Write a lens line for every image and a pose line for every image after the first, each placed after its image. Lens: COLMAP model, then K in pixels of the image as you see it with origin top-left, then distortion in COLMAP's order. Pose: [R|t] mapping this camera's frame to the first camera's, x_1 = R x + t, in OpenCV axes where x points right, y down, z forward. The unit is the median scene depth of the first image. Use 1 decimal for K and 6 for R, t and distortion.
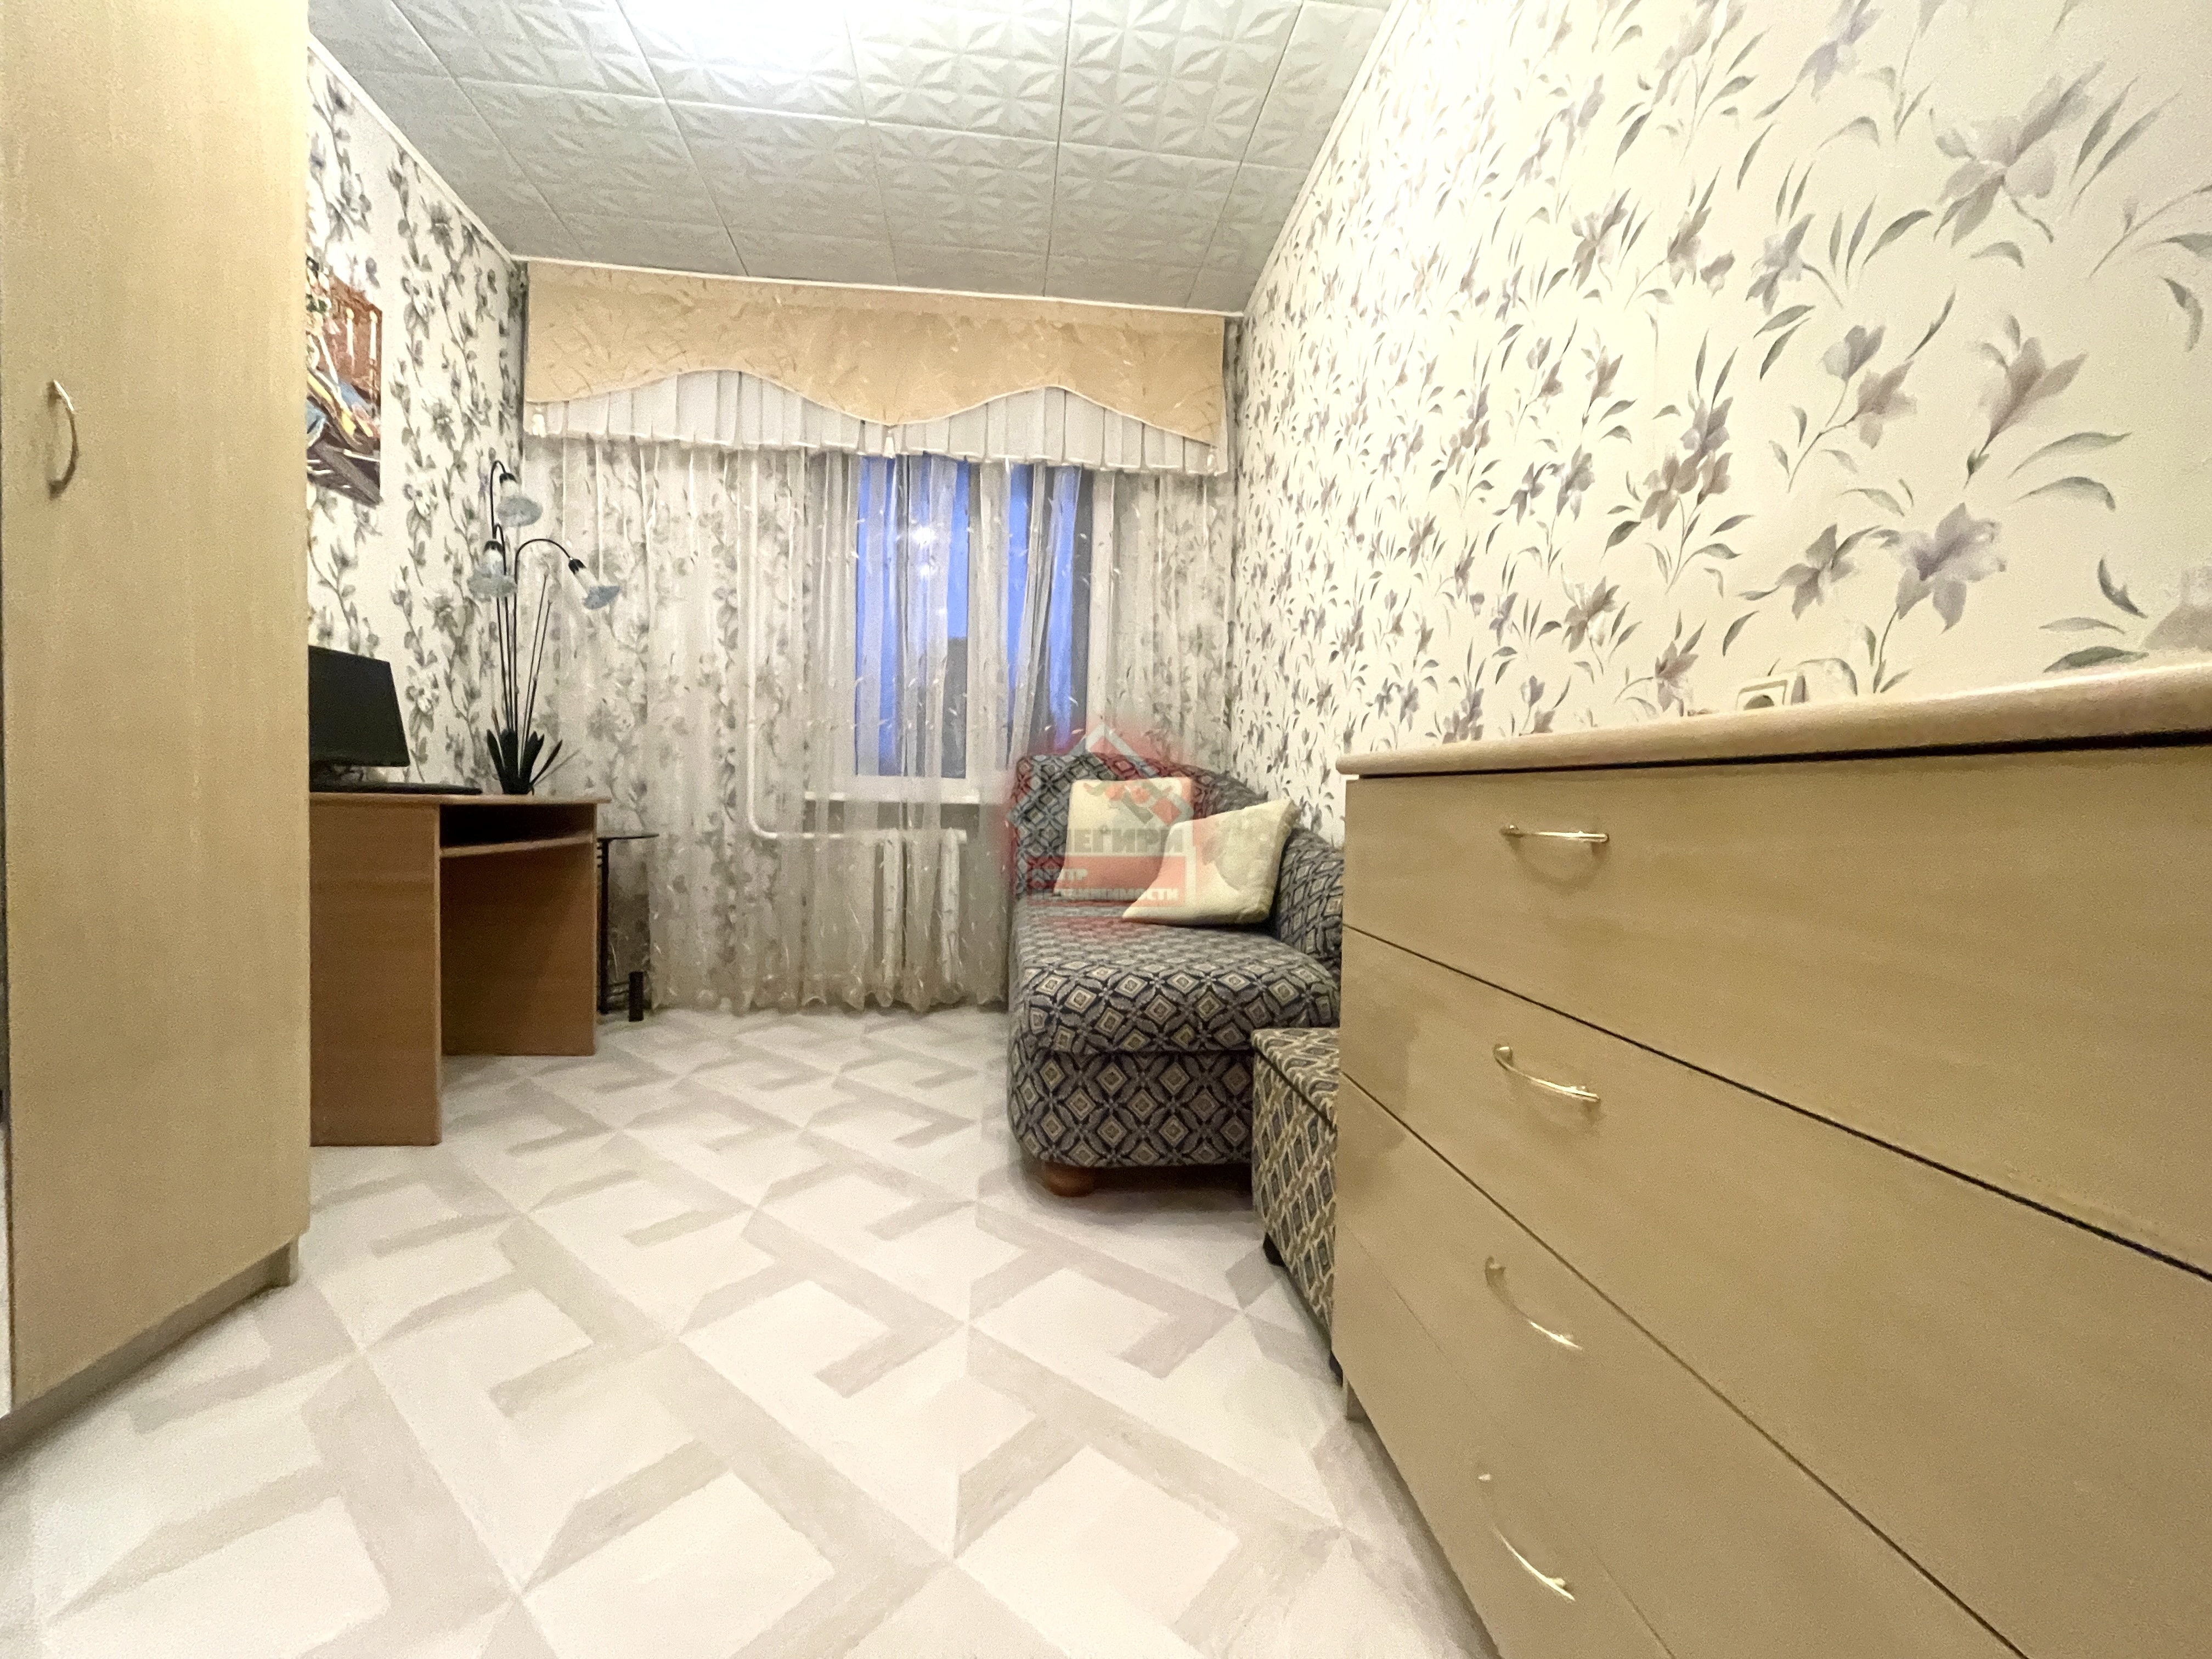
lens RADIAL K [[877.6, 0, 1092.8], [0, 877.6, 834.5], [0, 0, 1]] dist [0.000039, -0.002753]
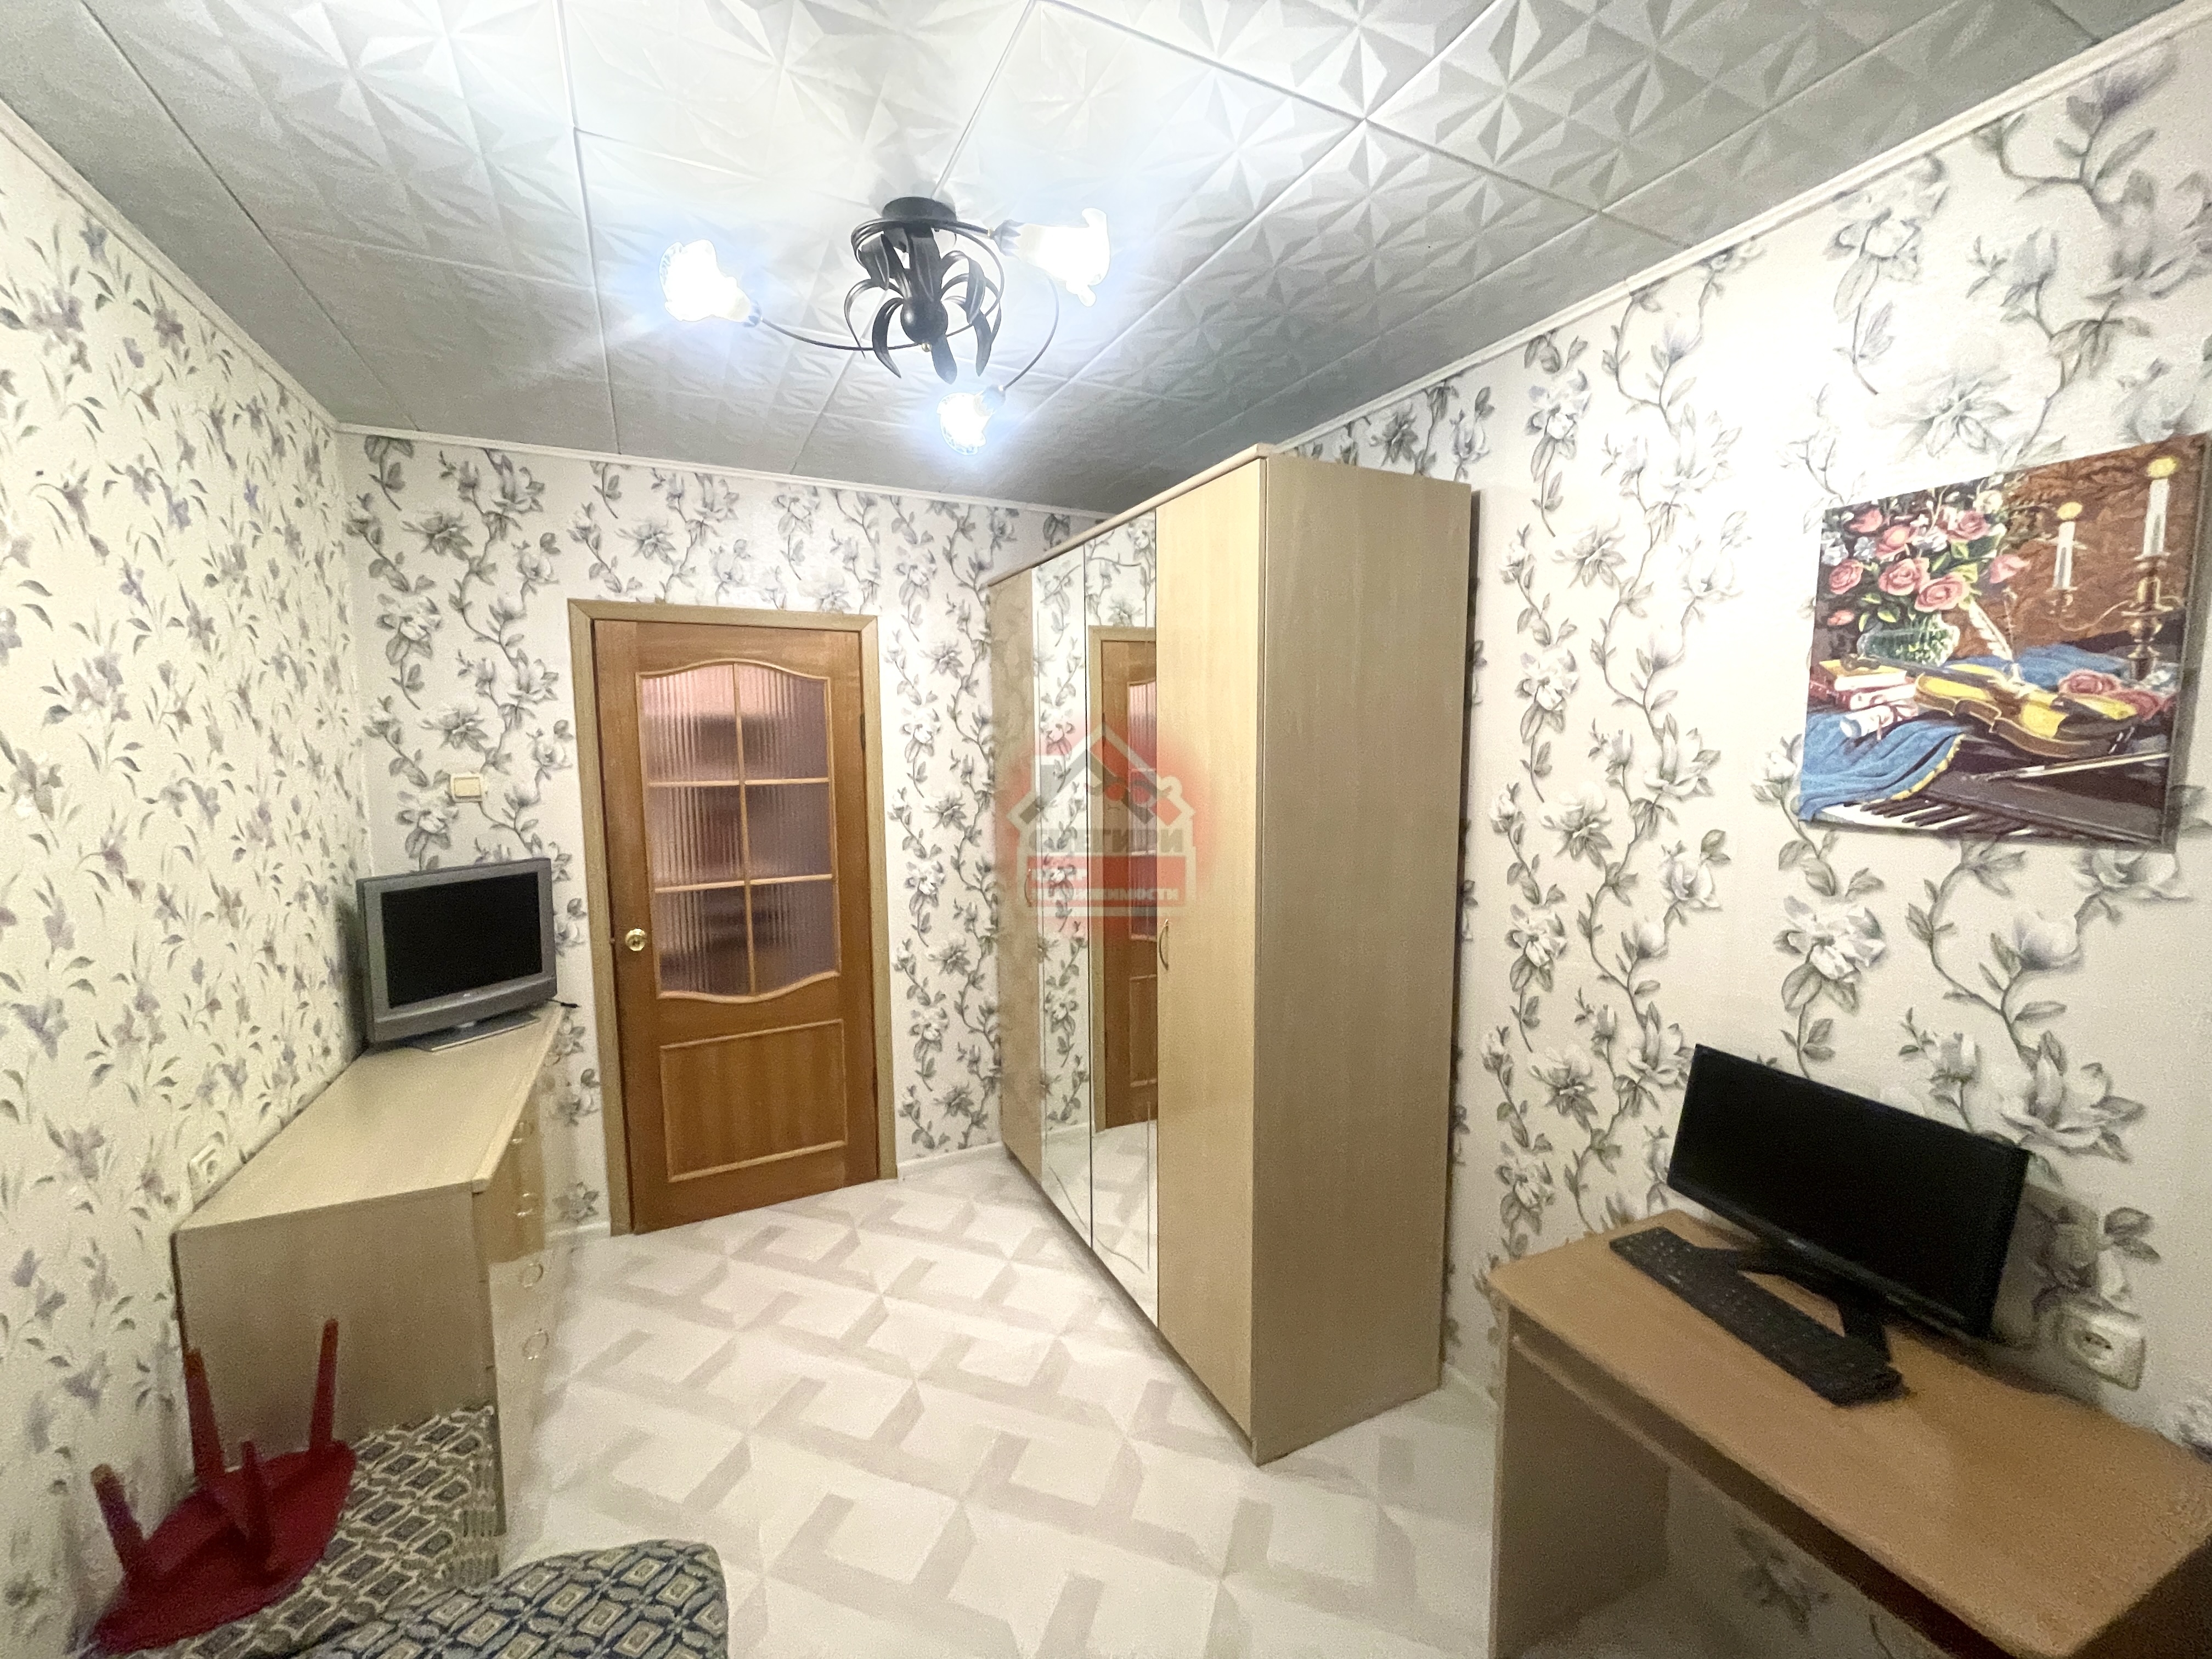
lens RADIAL K [[877.6, 0, 1092.8], [0, 877.6, 834.5], [0, 0, 1]] dist [0.000039, -0.002753]
pose [[-0.939036, 0.017832, -0.343356, -0.106126], [-0.029704, 0.990713, 0.132688, -0.468603], [0.342534, 0.134798, -0.929785, 1.363250]]
